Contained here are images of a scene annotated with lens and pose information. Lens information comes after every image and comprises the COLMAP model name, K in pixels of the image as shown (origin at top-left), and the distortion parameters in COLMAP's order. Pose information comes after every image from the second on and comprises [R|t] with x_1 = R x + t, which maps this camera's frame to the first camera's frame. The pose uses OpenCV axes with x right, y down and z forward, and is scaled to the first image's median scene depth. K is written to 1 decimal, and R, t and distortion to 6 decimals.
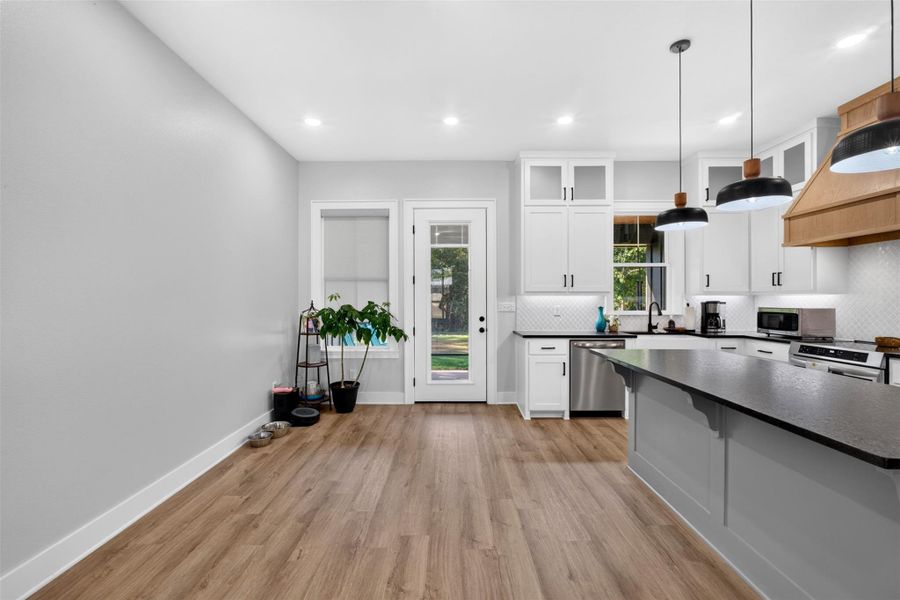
lens RADIAL K [[382.8, 0, 448.8], [0, 382.8, 298.0], [0, 0, 1]] dist [-0.013990, 0.005431]
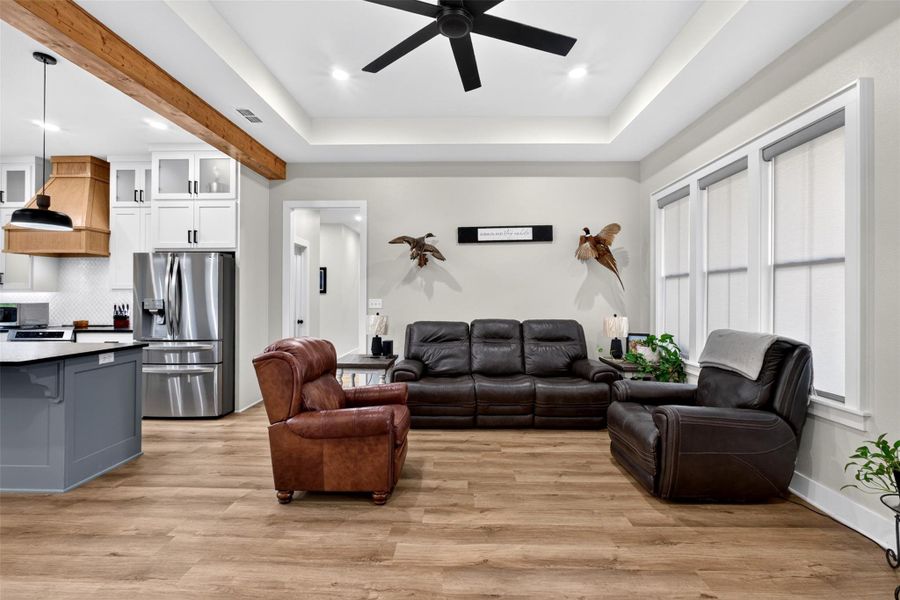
lens RADIAL K [[382.8, 0, 447.1], [0, 382.8, 297.7], [0, 0, 1]] dist [-0.013990, 0.005431]
pose [[0.020462, 0.001496, 0.999790, -0.243385], [-0.003945, 0.999991, -0.001415, 0.004114], [-0.999783, -0.003915, 0.020468, -0.359075]]
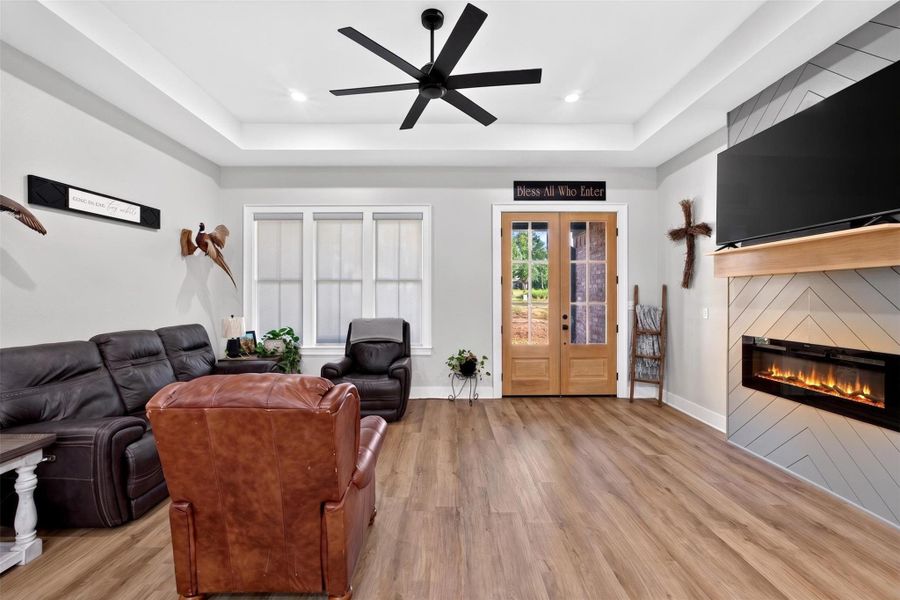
lens RADIAL K [[382.8, 0, 450.6], [0, 382.8, 298.0], [0, 0, 1]] dist [-0.013990, 0.005431]
pose [[-0.999966, 0.003210, -0.007530, 0.189180], [0.003196, 0.999993, 0.001891, -0.001268], [0.007536, 0.001867, -0.999970, 0.243785]]
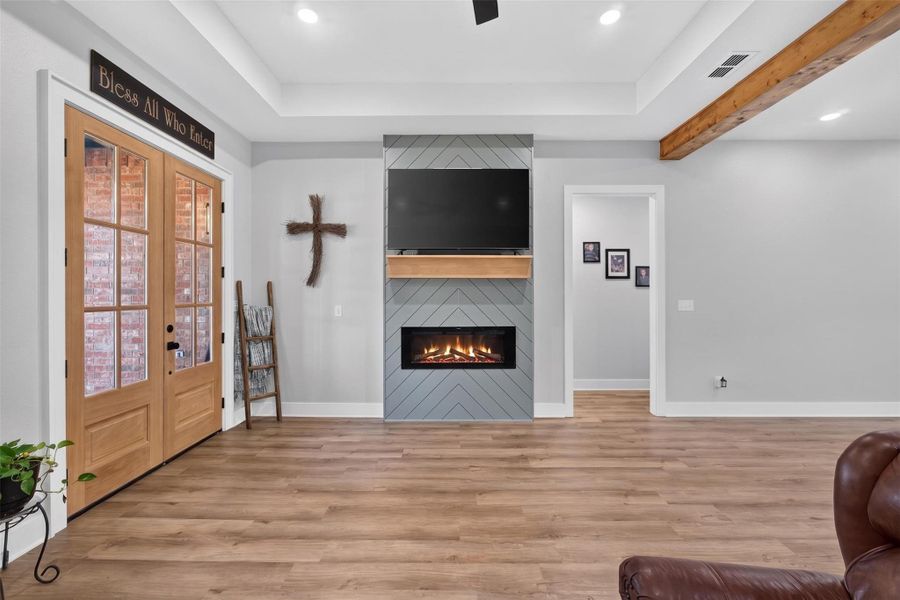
lens RADIAL K [[382.8, 0, 442.9], [0, 382.8, 295.5], [0, 0, 1]] dist [-0.013990, 0.005431]
pose [[-0.008945, 0.004826, -0.999948, 0.514114], [0.000868, 0.999988, 0.004818, -0.003922], [0.999960, -0.000825, -0.008949, -0.388327]]
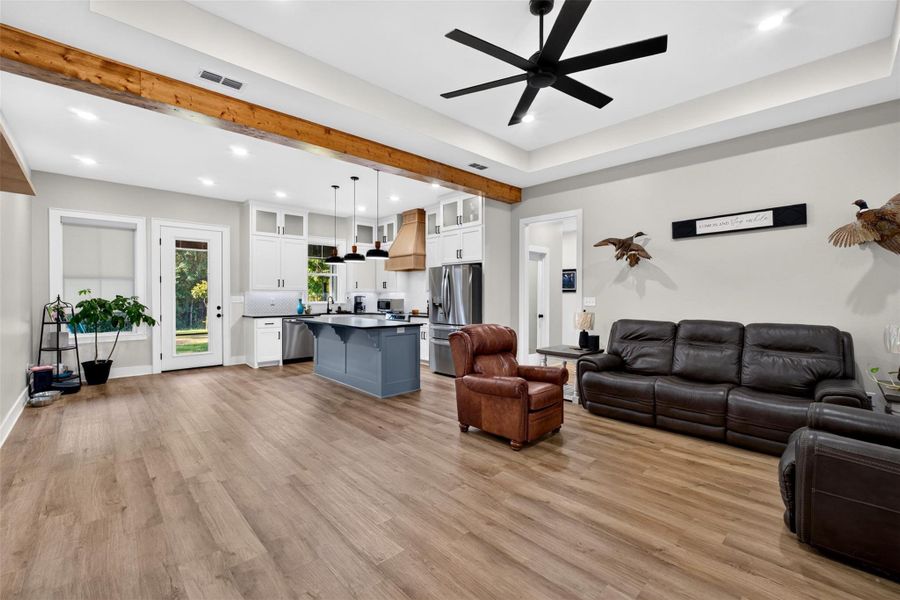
lens RADIAL K [[382.8, 0, 453.0], [0, 382.8, 297.5], [0, 0, 1]] dist [-0.013990, 0.005431]
pose [[0.719787, -0.002430, 0.694191, -0.295323], [-0.004041, 0.999962, 0.007691, 0.000477], [-0.694184, -0.008341, 0.719750, -0.699680]]
